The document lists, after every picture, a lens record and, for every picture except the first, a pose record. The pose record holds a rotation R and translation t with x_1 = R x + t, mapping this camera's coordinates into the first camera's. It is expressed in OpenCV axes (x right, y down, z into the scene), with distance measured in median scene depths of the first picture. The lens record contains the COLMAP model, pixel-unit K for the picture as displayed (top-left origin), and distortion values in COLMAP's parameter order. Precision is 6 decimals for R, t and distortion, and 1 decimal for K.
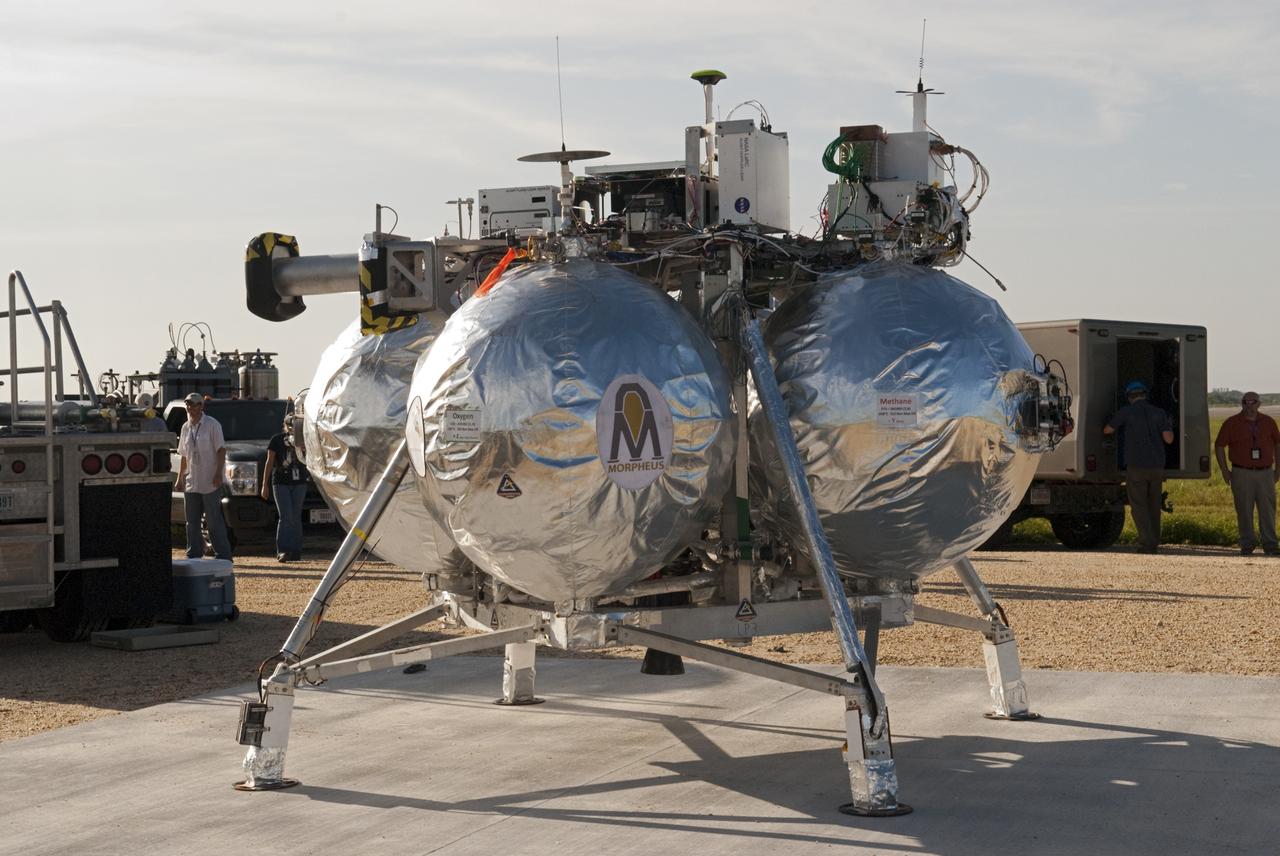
lens RADIAL K [[2249.5, 0, 640.0], [0, 2249.5, 428.0], [0, 0, 1]] dist [0.095747, 0.020093]
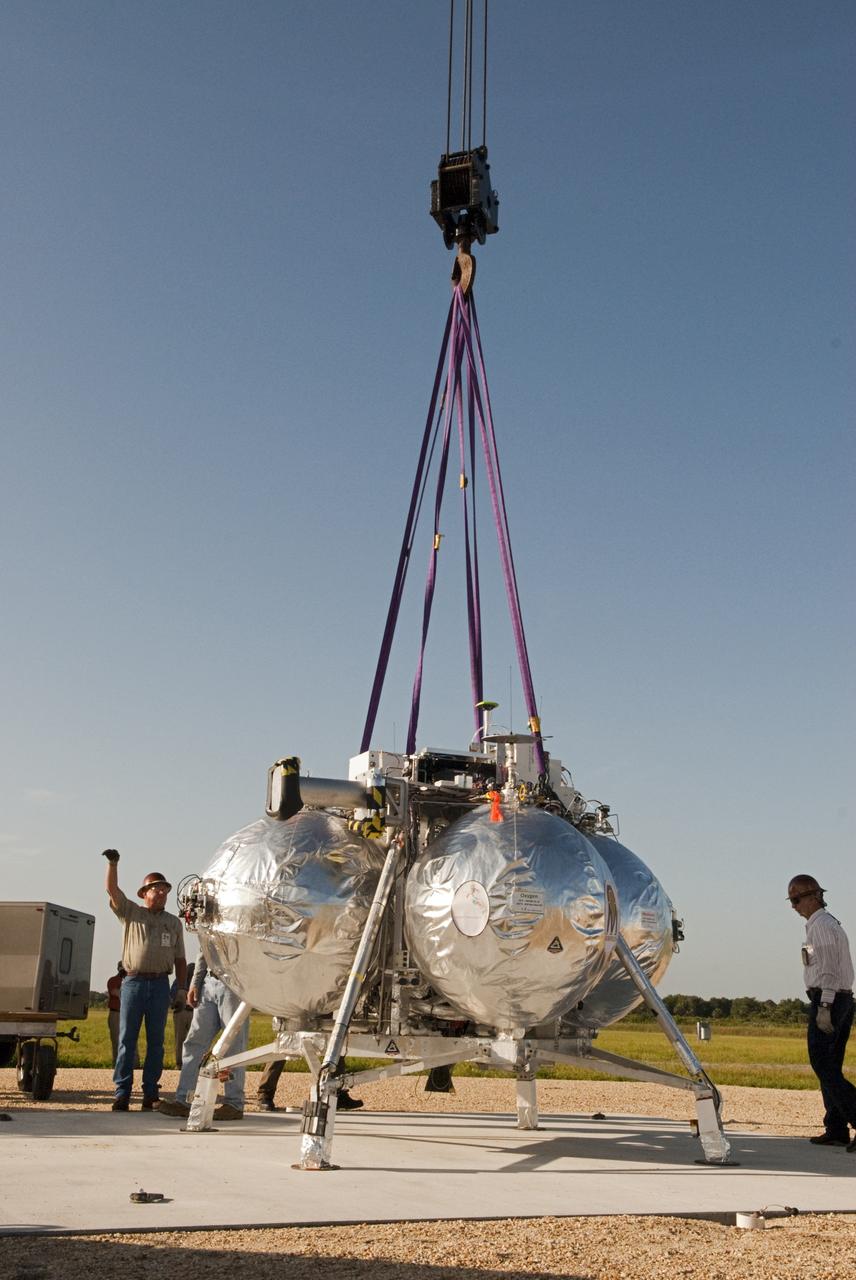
lens RADIAL K [[1439.9, 0, 428.0], [0, 1439.9, 640.0], [0, 0, 1]] dist [0.054778, -0.034371]
pose [[0.722461, 0.212812, 0.657847, -0.750079], [-0.039387, 0.962576, -0.268135, 0.085928], [-0.690289, 0.167806, 0.703805, 0.308046]]
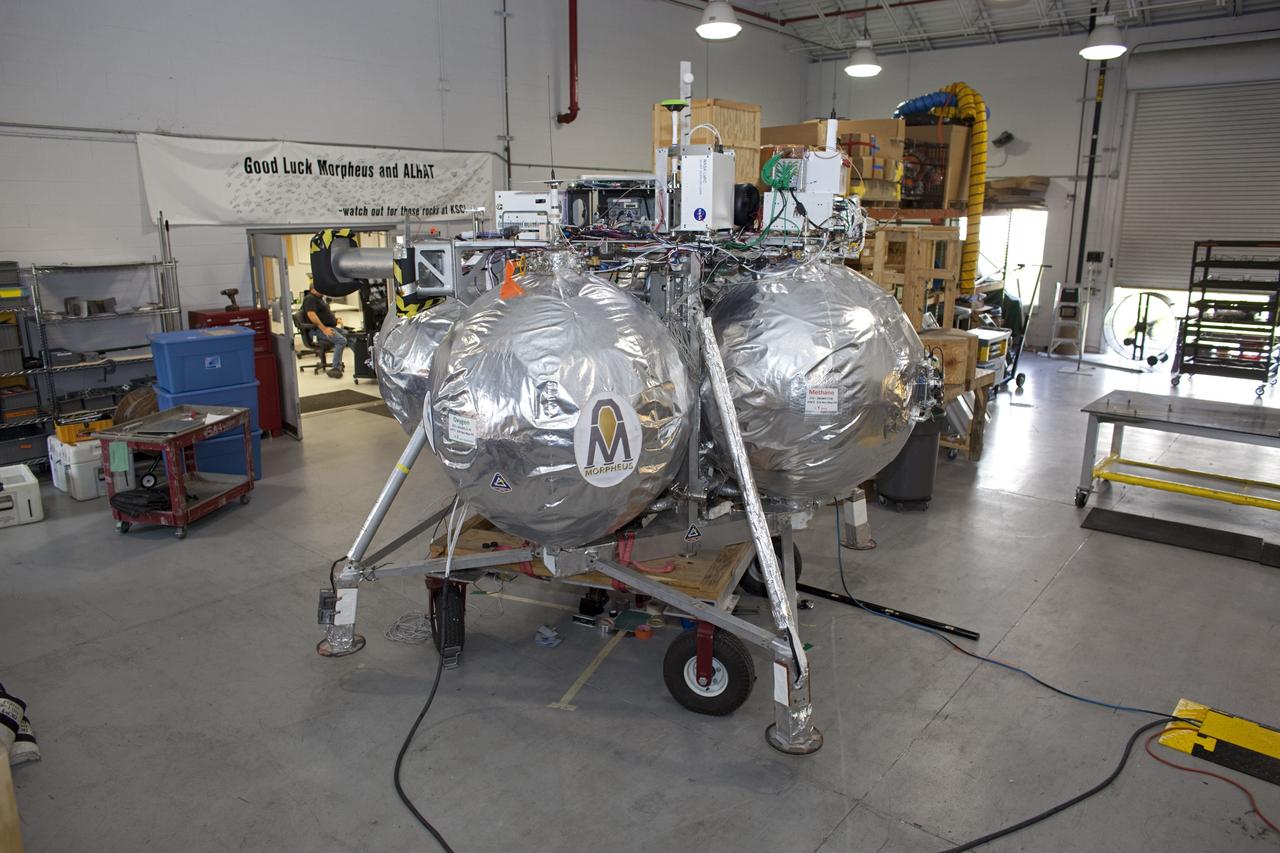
lens RADIAL K [[895.6, 0, 637.8], [0, 895.6, 409.1], [0, 0, 1]] dist [-0.087963, 0.000069]
pose [[0.999767, 0.016189, 0.014246, 0.005538], [-0.018991, 0.973949, 0.225969, -0.109410], [-0.010216, -0.226187, 0.974030, 0.510607]]
